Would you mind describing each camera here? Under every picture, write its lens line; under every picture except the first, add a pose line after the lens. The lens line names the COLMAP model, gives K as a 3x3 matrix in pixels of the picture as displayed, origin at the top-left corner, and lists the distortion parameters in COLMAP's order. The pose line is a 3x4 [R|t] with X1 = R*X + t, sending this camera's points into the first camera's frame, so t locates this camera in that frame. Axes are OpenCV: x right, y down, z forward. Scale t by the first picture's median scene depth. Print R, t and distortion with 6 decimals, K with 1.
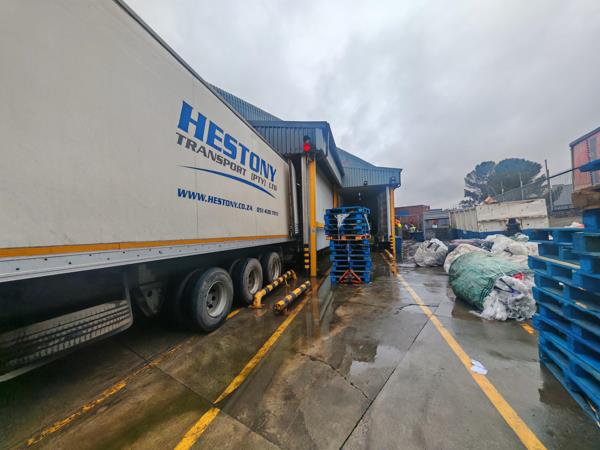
lens RADIAL K [[223.1, 0, 299.2], [0, 223.1, 224.3], [0, 0, 1]] dist [-0.001145, -0.000060]
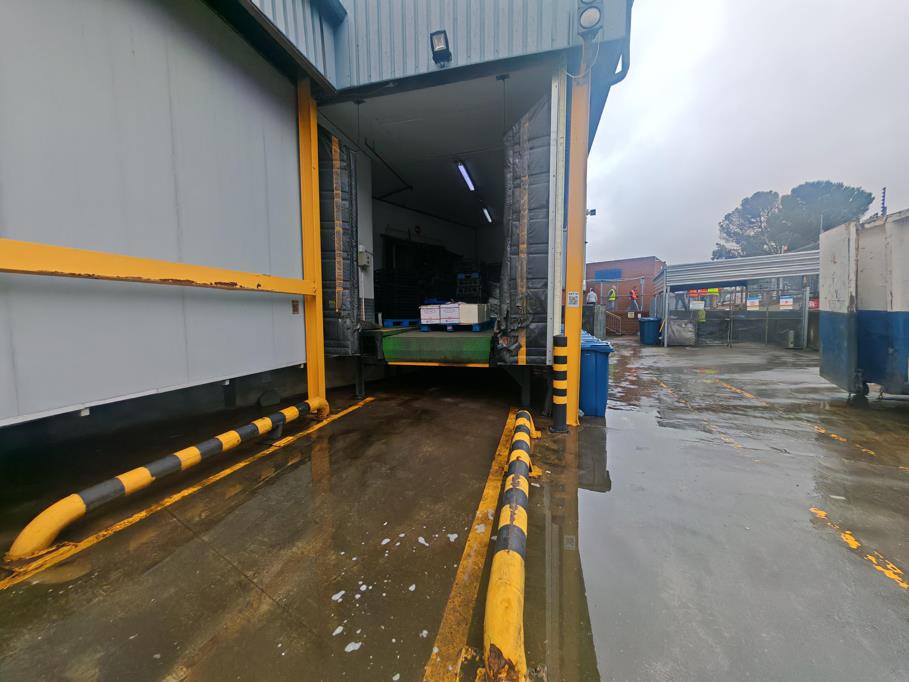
lens RADIAL K [[337.9, 0, 455.5], [0, 337.9, 342.0], [0, 0, 1]] dist [-0.001145, -0.000060]
pose [[0.999212, 0.019315, 0.034668, 0.203589], [-0.023083, 0.993465, 0.111783, 0.016249], [-0.032283, -0.112495, 0.993128, 0.465520]]
